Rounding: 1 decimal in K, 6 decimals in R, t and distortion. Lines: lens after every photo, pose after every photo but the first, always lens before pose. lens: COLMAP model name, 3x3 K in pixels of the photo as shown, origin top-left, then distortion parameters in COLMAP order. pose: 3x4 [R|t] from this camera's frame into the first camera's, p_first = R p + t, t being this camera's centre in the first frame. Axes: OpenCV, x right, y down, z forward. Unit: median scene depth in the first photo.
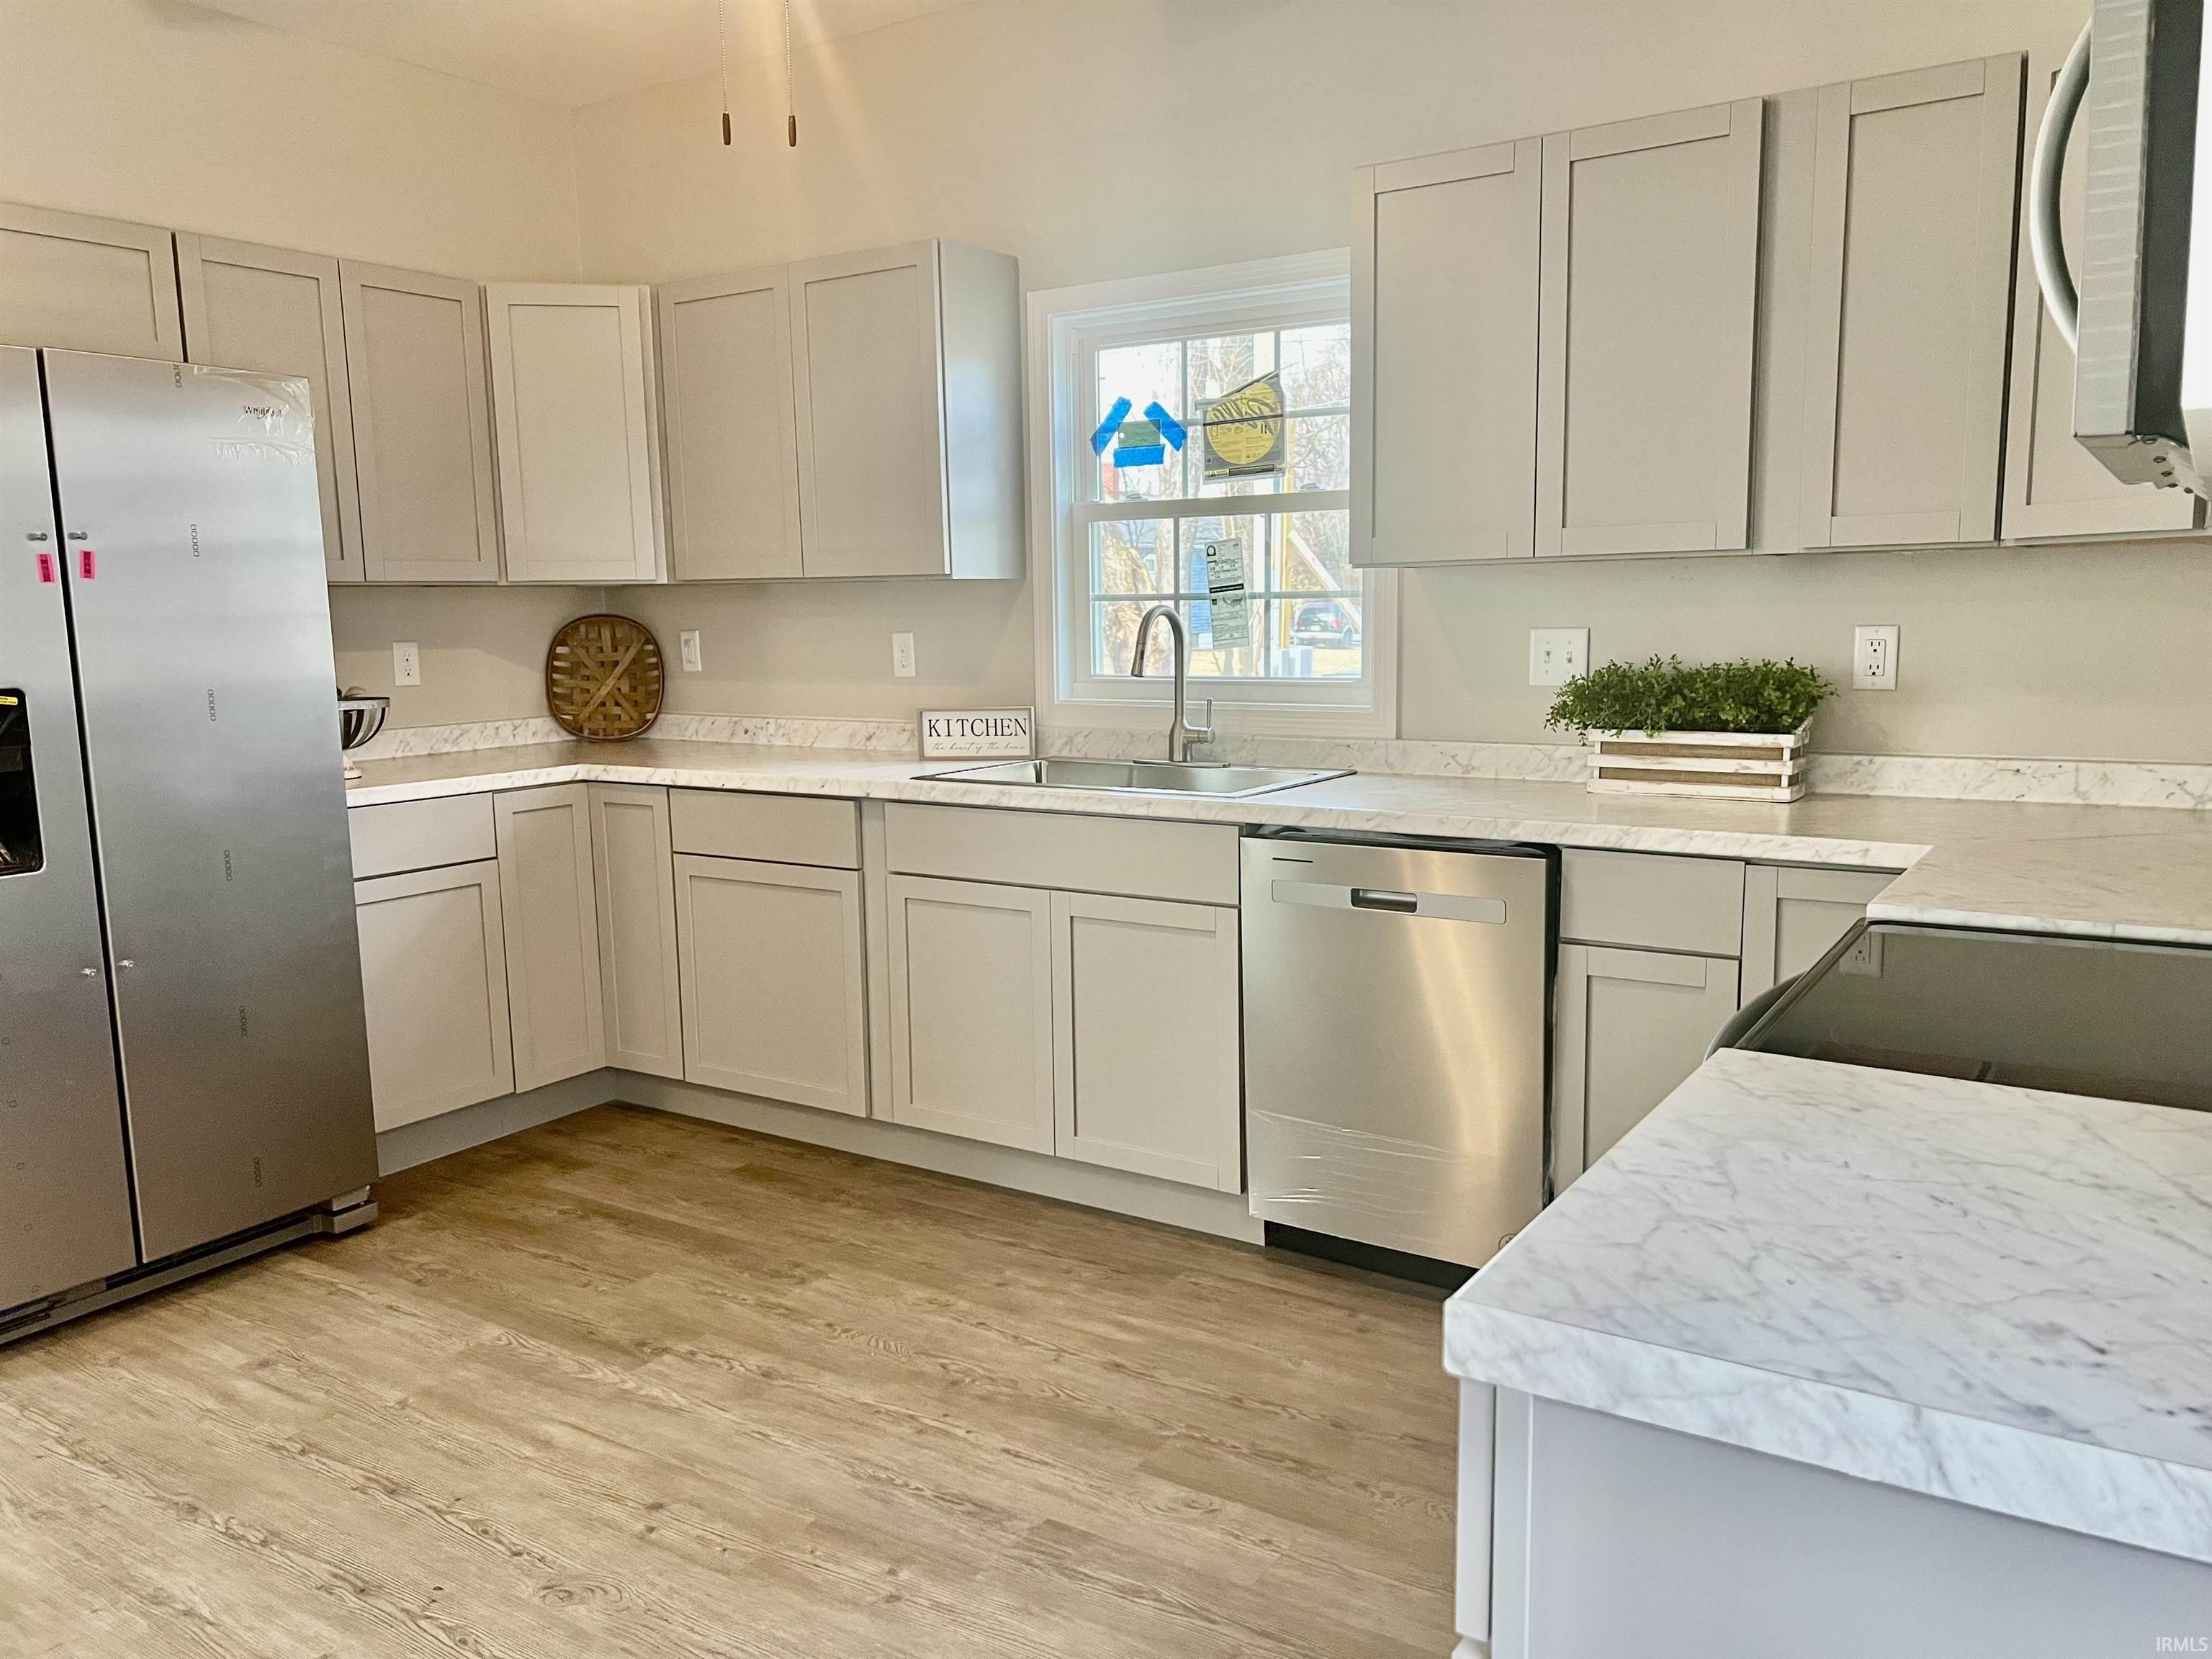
lens RADIAL K [[1654.6, 0, 1069.4], [0, 1654.6, 848.0], [0, 0, 1]] dist [0.058503, -0.064316]
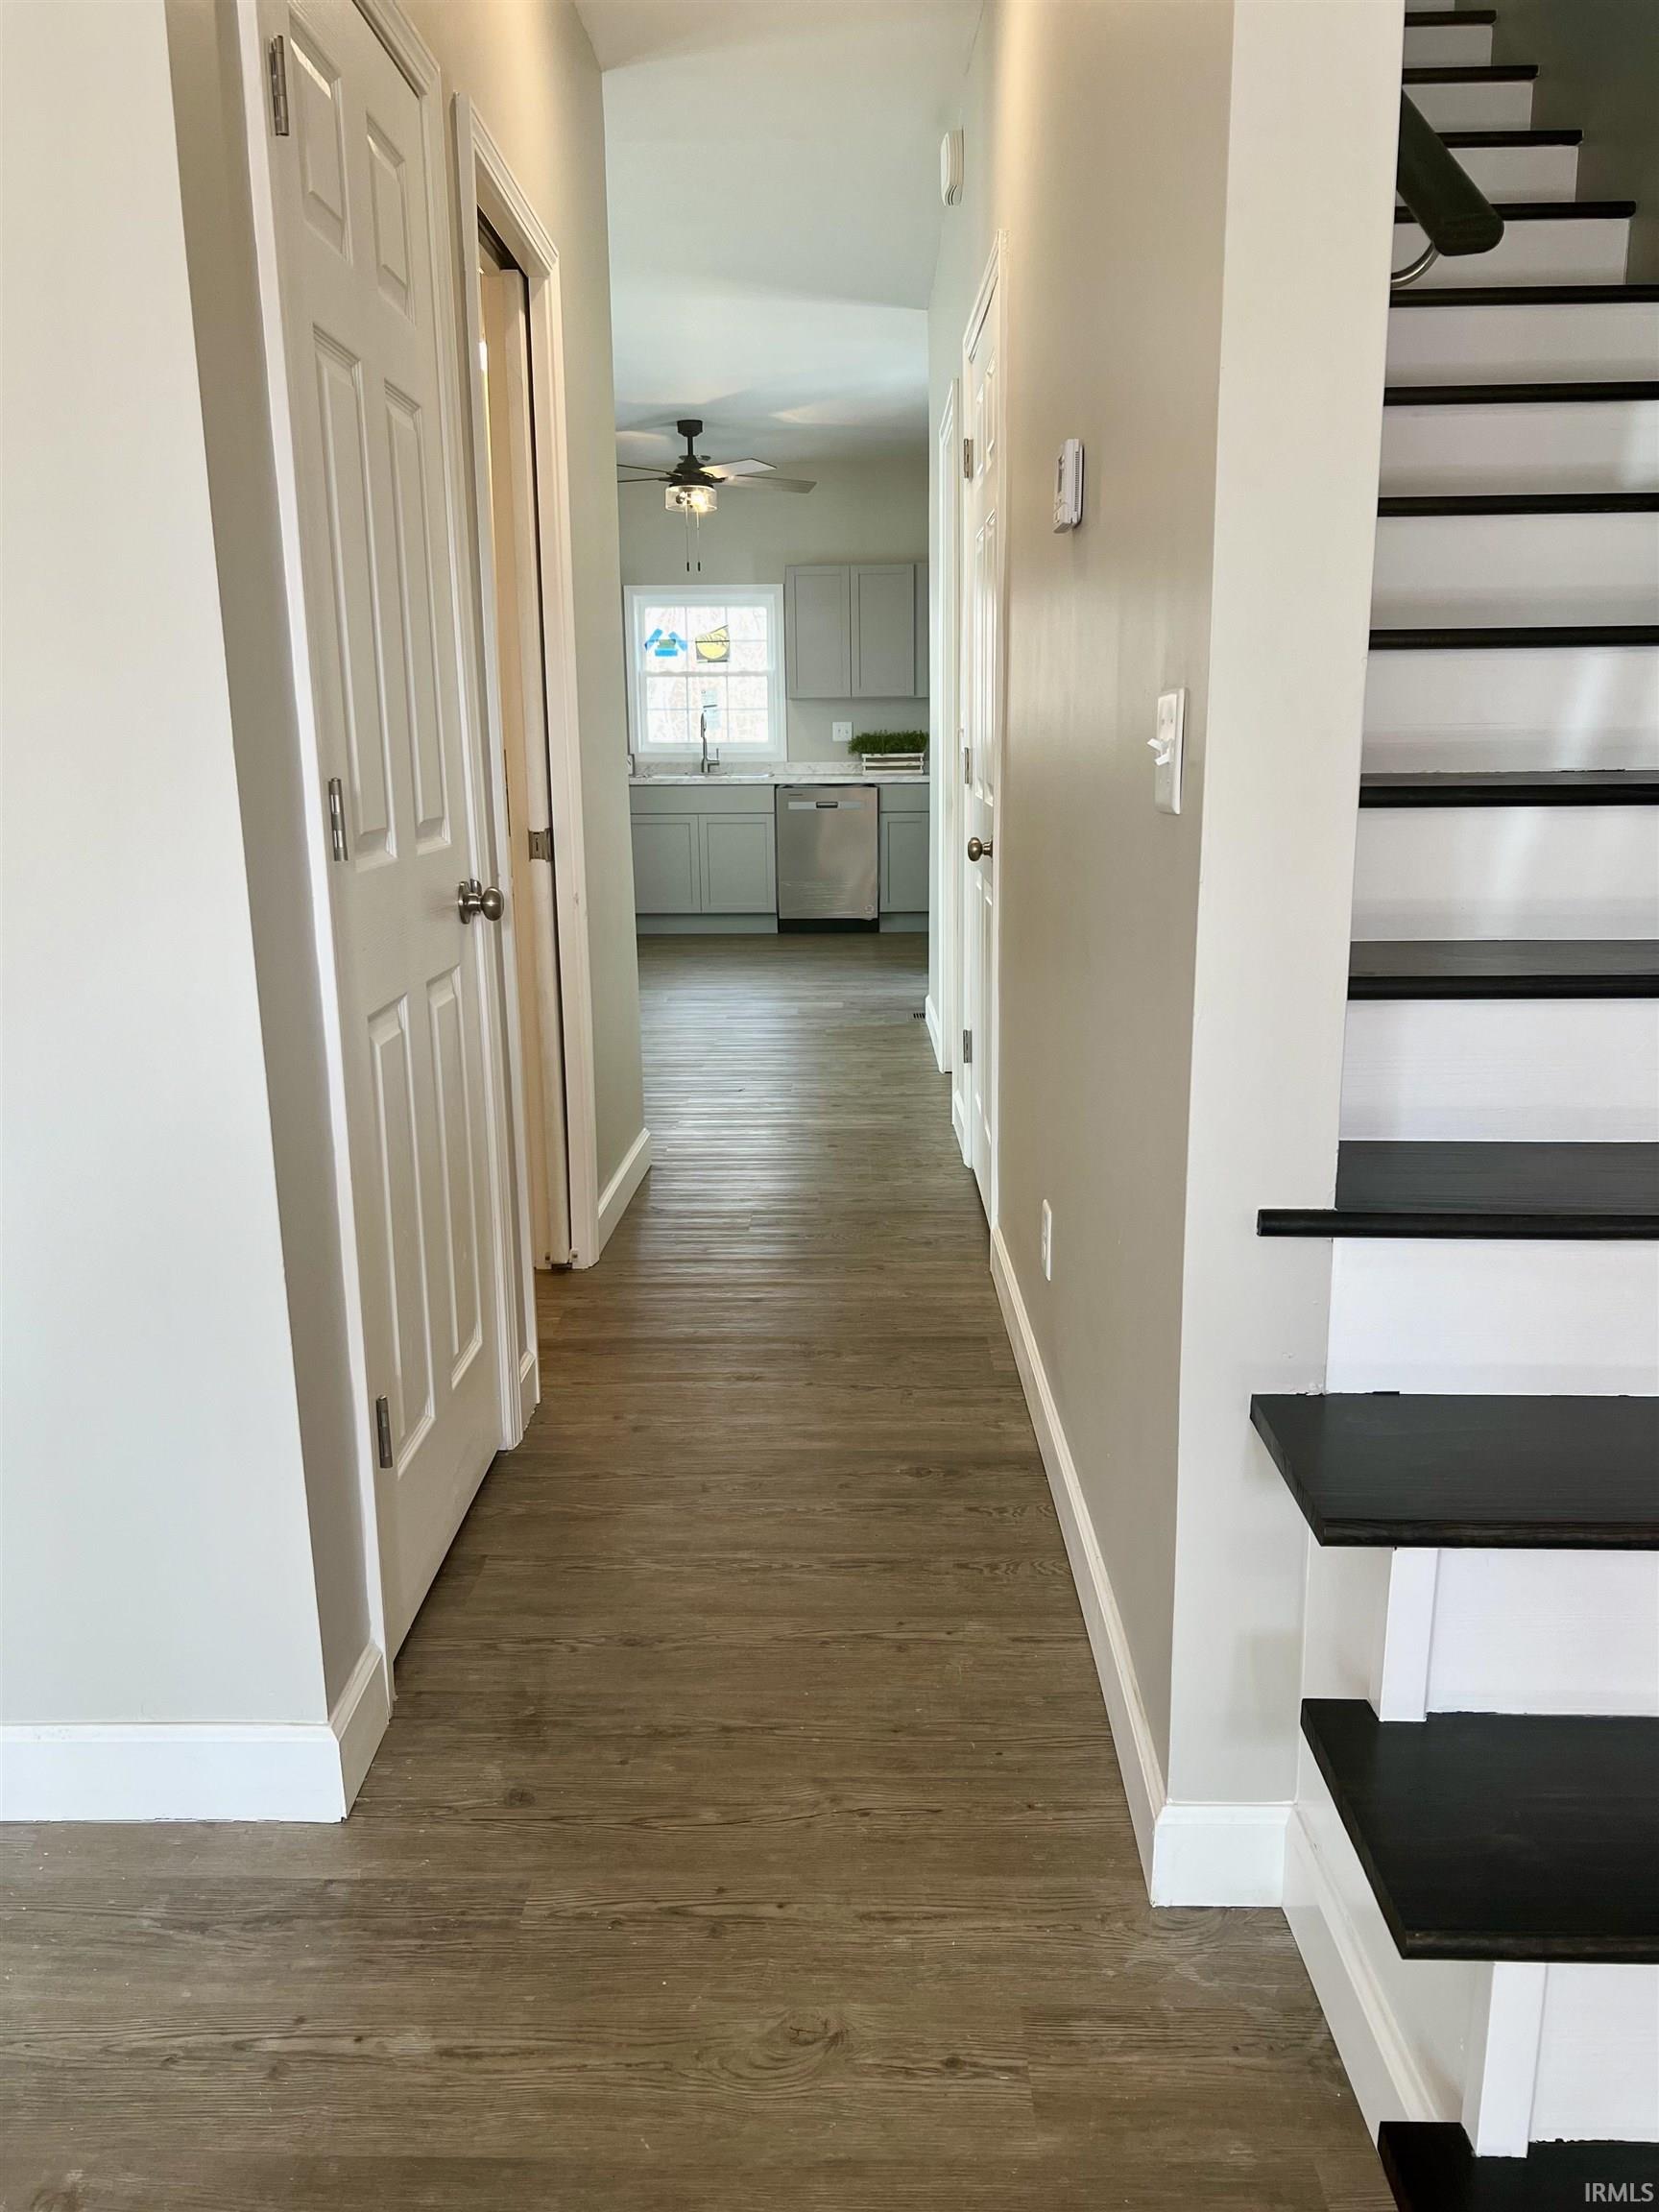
lens RADIAL K [[1654.6, 0, 815.5], [0, 1654.6, 1099.7], [0, 0, 1]] dist [0.058503, -0.064316]
pose [[0.835588, -0.114201, 0.537356, -1.518797], [0.075125, 0.992719, 0.094157, 0.275262], [-0.544196, -0.038307, 0.838083, -1.599842]]
